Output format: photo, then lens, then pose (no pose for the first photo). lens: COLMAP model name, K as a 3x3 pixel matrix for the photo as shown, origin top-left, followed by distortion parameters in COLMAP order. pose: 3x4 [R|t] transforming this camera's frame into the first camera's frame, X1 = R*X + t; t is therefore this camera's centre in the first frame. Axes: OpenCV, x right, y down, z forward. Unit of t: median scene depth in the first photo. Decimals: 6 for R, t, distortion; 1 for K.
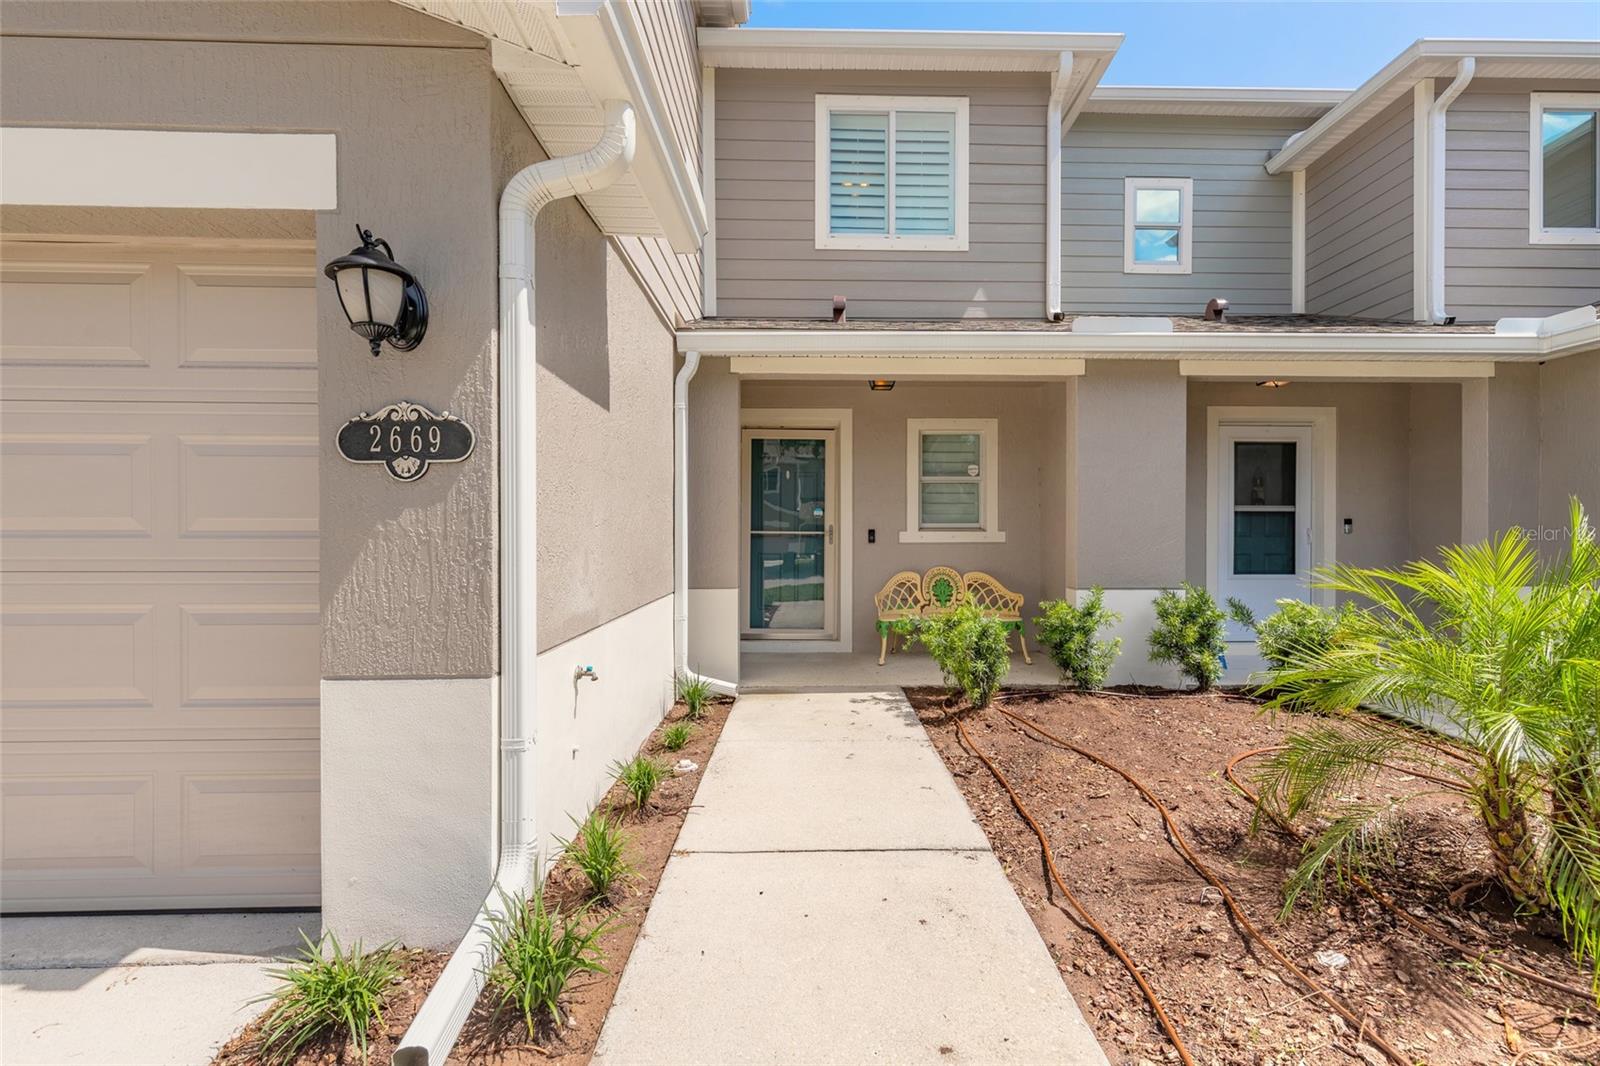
lens RADIAL K [[739.2, 0, 834.8], [0, 739.2, 537.8], [0, 0, 1]] dist [0.013703, -0.000211]
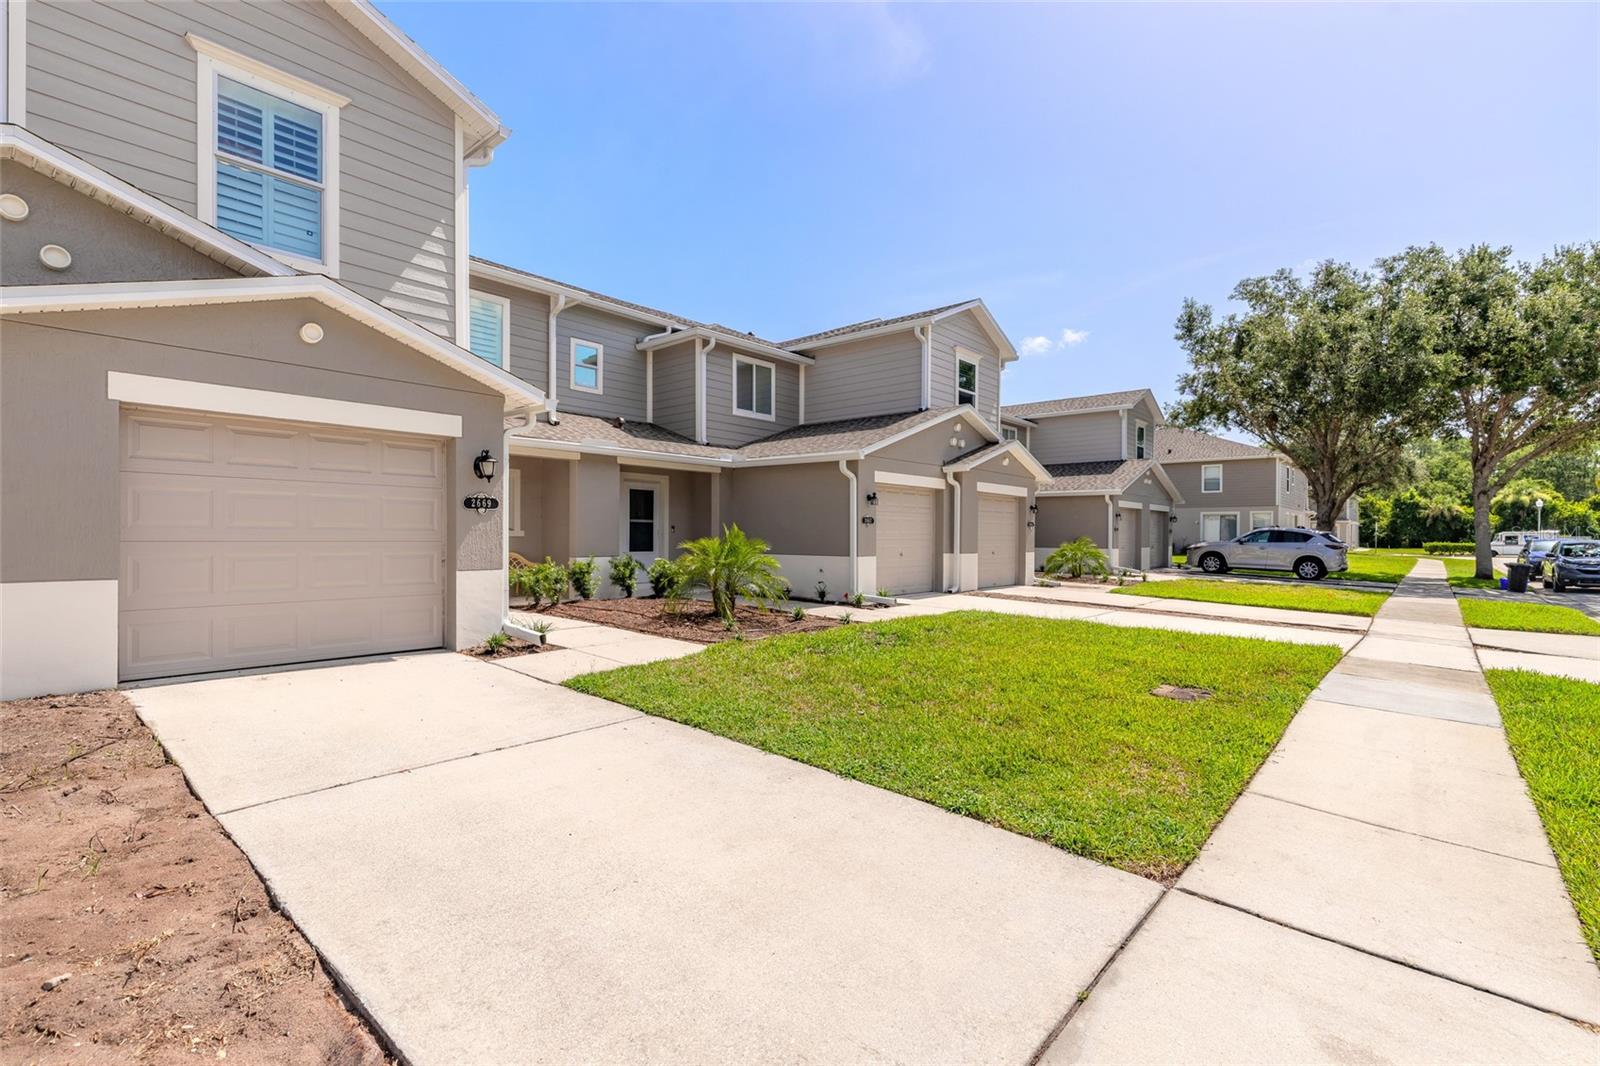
lens RADIAL K [[724.4, 0, 794.5], [0, 724.4, 538.4], [0, 0, 1]] dist [0.003488, -0.000049]
pose [[0.691606, 0.002392, 0.722271, -0.646843], [-0.002333, 0.999997, -0.001077, 0.012029], [-0.722271, -0.000940, 0.691609, -0.790330]]
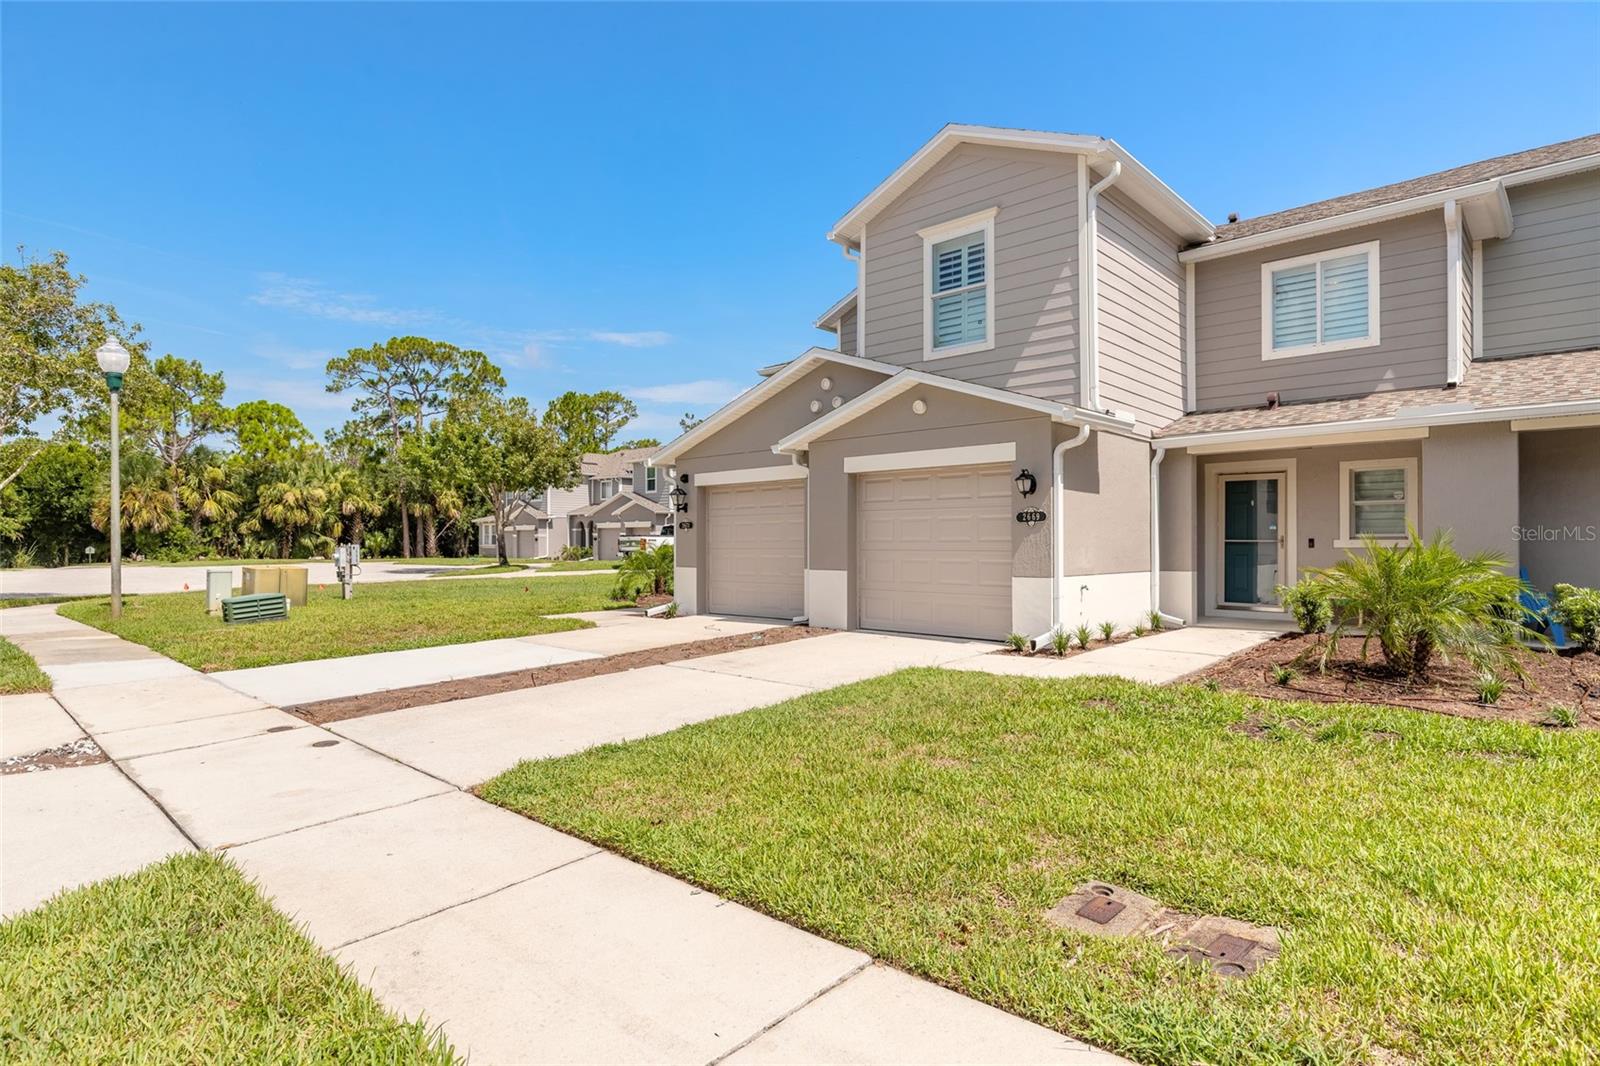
lens RADIAL K [[826.2, 0, 800.0], [0, 826.2, 533.0], [0, 0, 1]] dist [0.003356, 0.000517]
pose [[0.707079, -0.008096, -0.707088, 0.523575], [-0.004728, 0.999858, -0.016177, 0.009843], [0.707119, 0.014781, 0.706940, -0.938678]]
